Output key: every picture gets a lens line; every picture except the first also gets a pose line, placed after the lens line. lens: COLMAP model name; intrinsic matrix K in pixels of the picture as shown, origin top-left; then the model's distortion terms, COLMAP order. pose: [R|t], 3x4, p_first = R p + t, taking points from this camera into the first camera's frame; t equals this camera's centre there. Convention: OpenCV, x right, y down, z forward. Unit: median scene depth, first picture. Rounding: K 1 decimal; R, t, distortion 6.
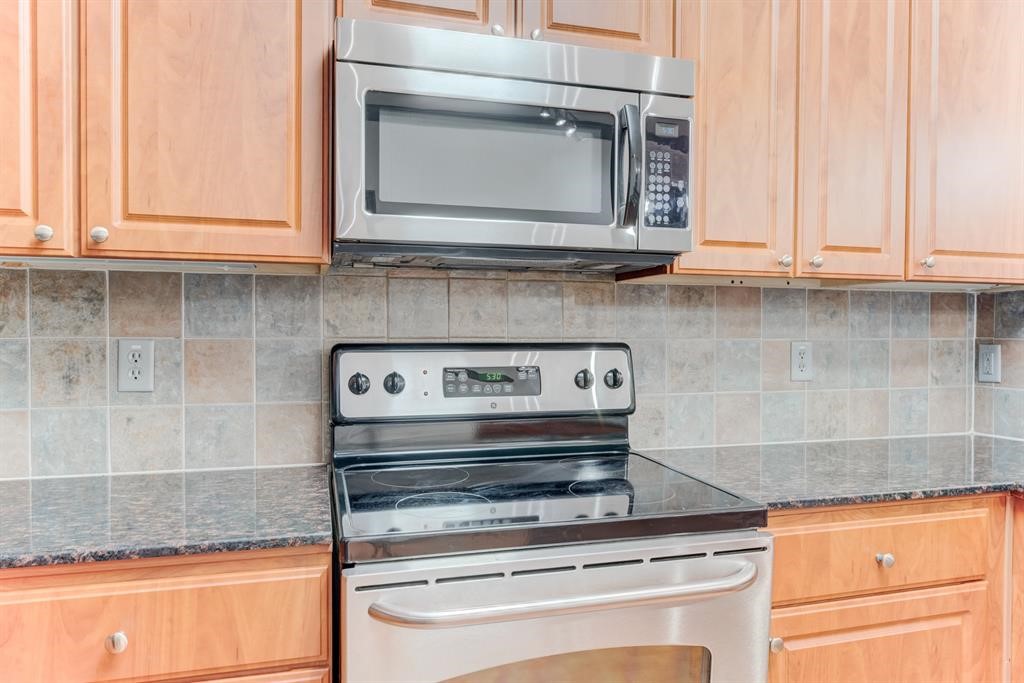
lens RADIAL K [[685.6, 0, 512.6], [0, 685.6, 342.3], [0, 0, 1]] dist [-0.006578, -0.001150]
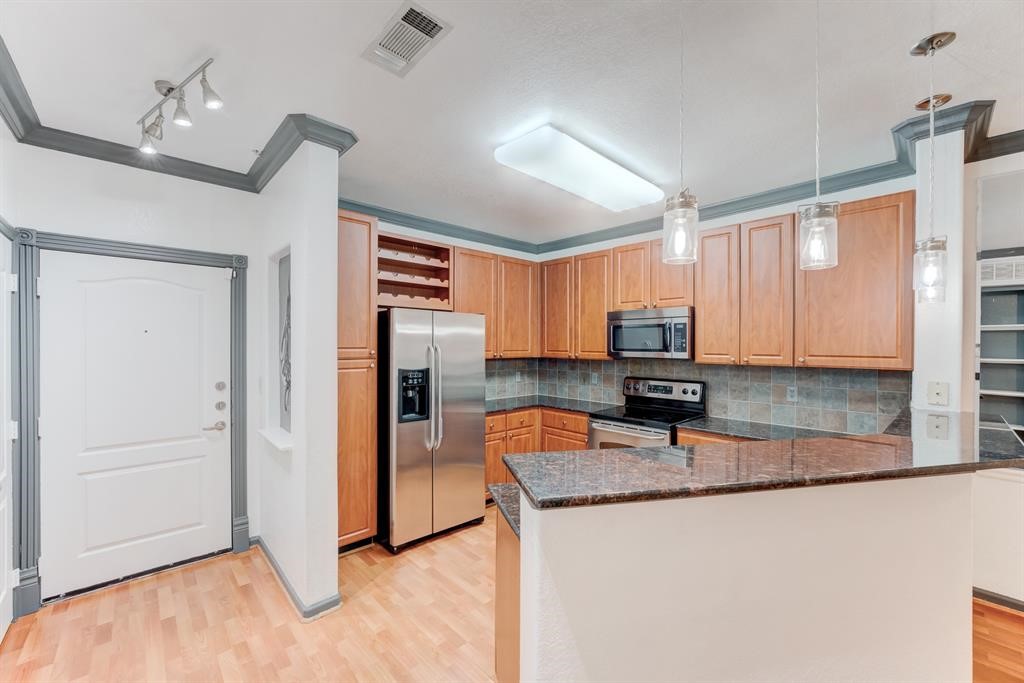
lens RADIAL K [[412.7, 0, 510.1], [0, 412.7, 343.8], [0, 0, 1]] dist [-0.022208, -0.000276]
pose [[0.451462, 0.002024, -0.892288, 1.320013], [-0.010203, 0.999944, -0.002894, -0.144816], [0.892232, 0.010411, 0.451458, -0.608906]]
